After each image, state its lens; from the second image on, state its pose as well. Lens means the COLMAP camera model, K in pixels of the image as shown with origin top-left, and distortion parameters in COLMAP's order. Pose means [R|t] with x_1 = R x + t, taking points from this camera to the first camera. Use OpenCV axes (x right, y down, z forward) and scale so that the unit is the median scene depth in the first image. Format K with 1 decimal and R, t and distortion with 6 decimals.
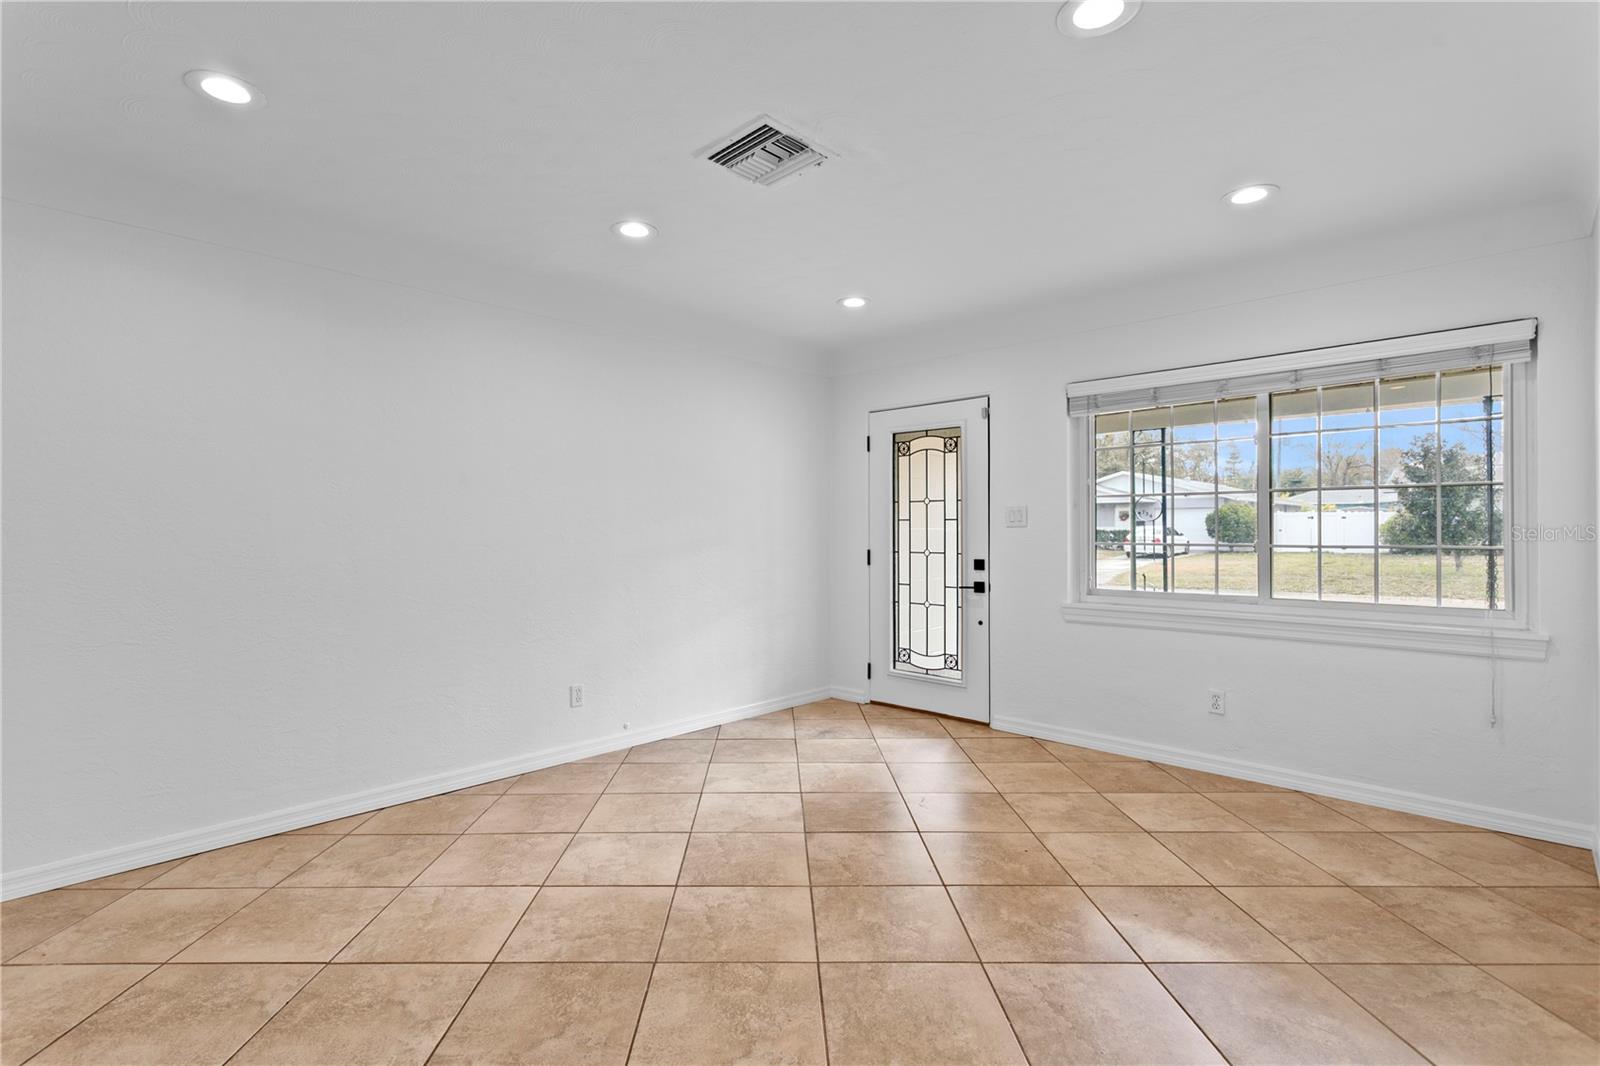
lens RADIAL K [[762.2, 0, 772.9], [0, 762.2, 529.6], [0, 0, 1]] dist [0.000469, 0.004892]
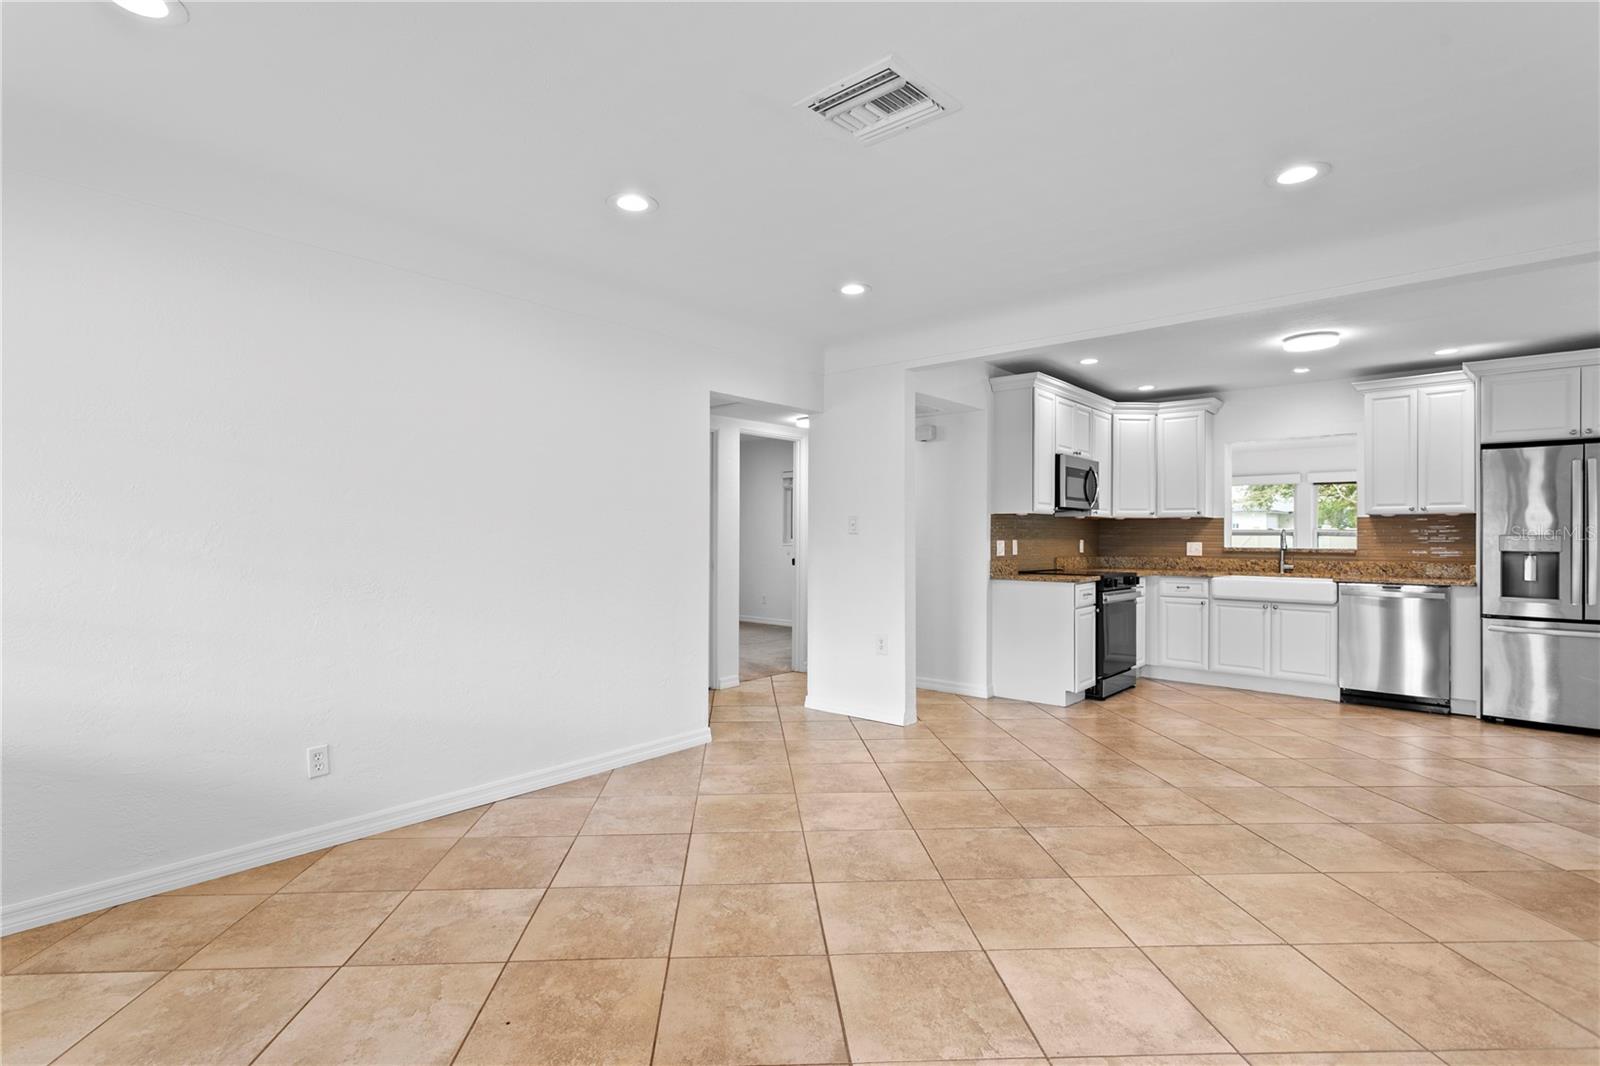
lens RADIAL K [[762.2, 0, 773.8], [0, 762.2, 534.8], [0, 0, 1]] dist [0.000469, 0.004892]
pose [[-0.999087, 0.000886, -0.042715, 0.093356], [0.000921, 0.999999, -0.000805, 0.000793], [0.042714, -0.000843, -0.999087, 1.189376]]
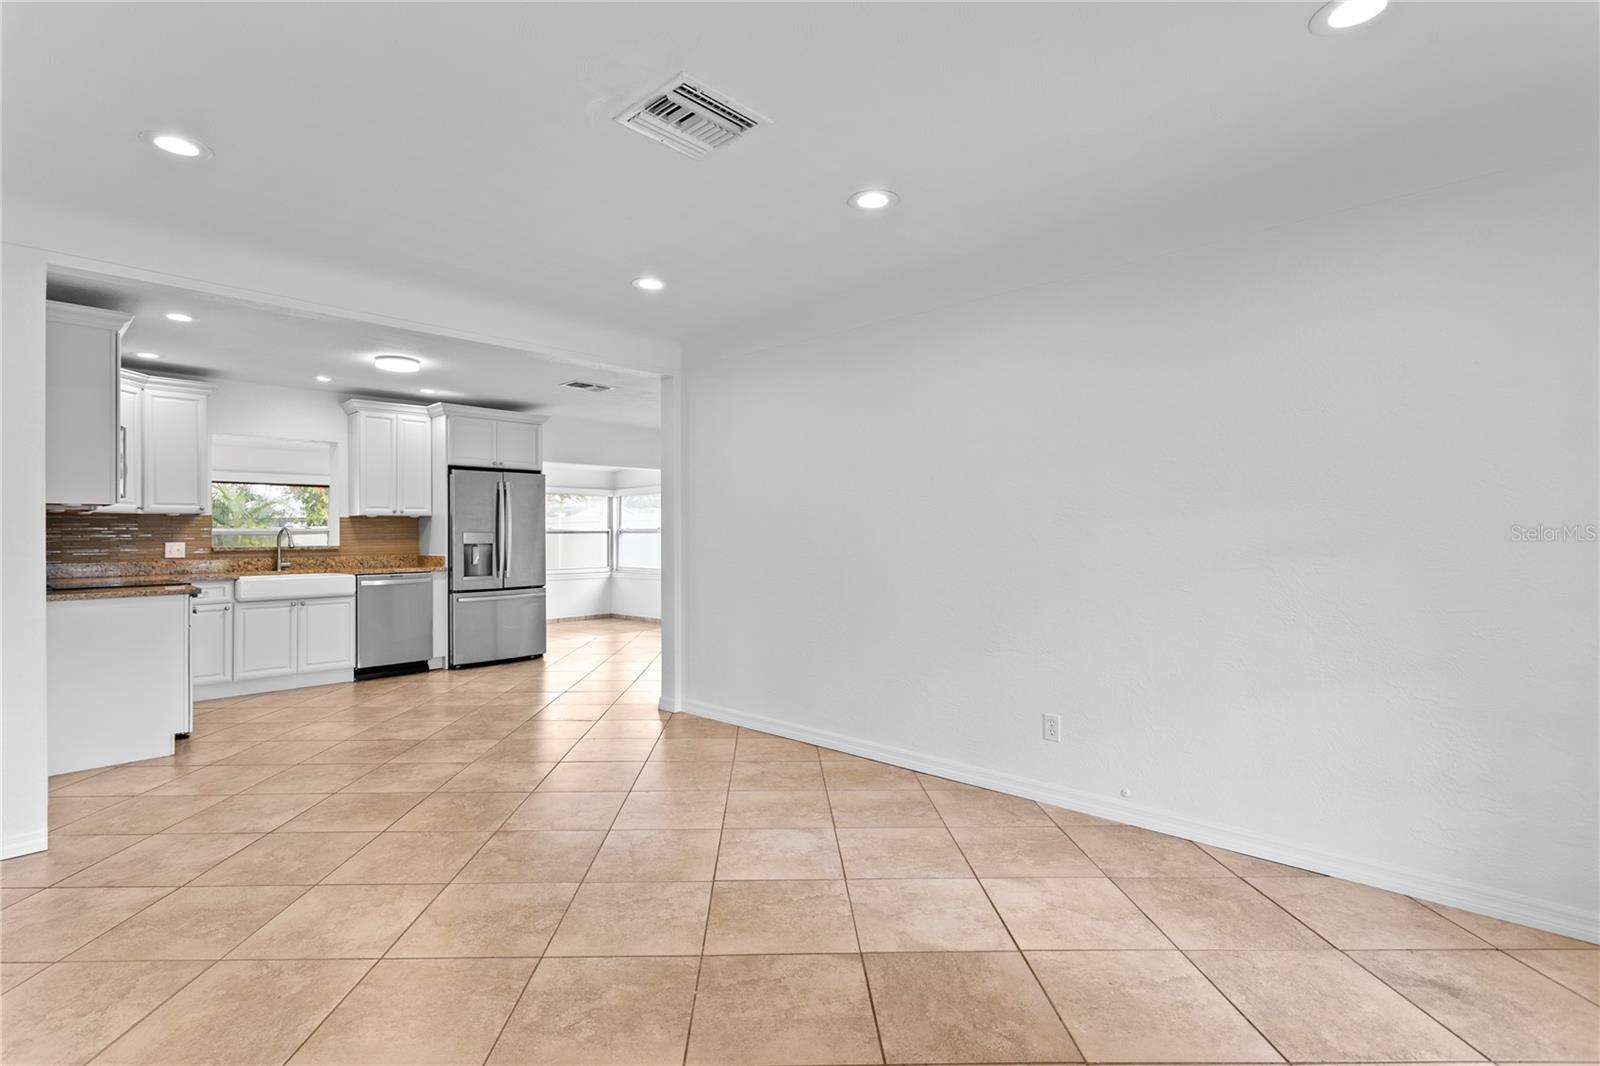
lens RADIAL K [[762.2, 0, 777.4], [0, 762.2, 524.6], [0, 0, 1]] dist [0.000469, 0.004892]
pose [[0.008429, -0.006889, -0.999941, 0.574662], [0.006655, 0.999955, -0.006833, 0.000311], [0.999942, -0.006597, 0.008474, 0.695178]]
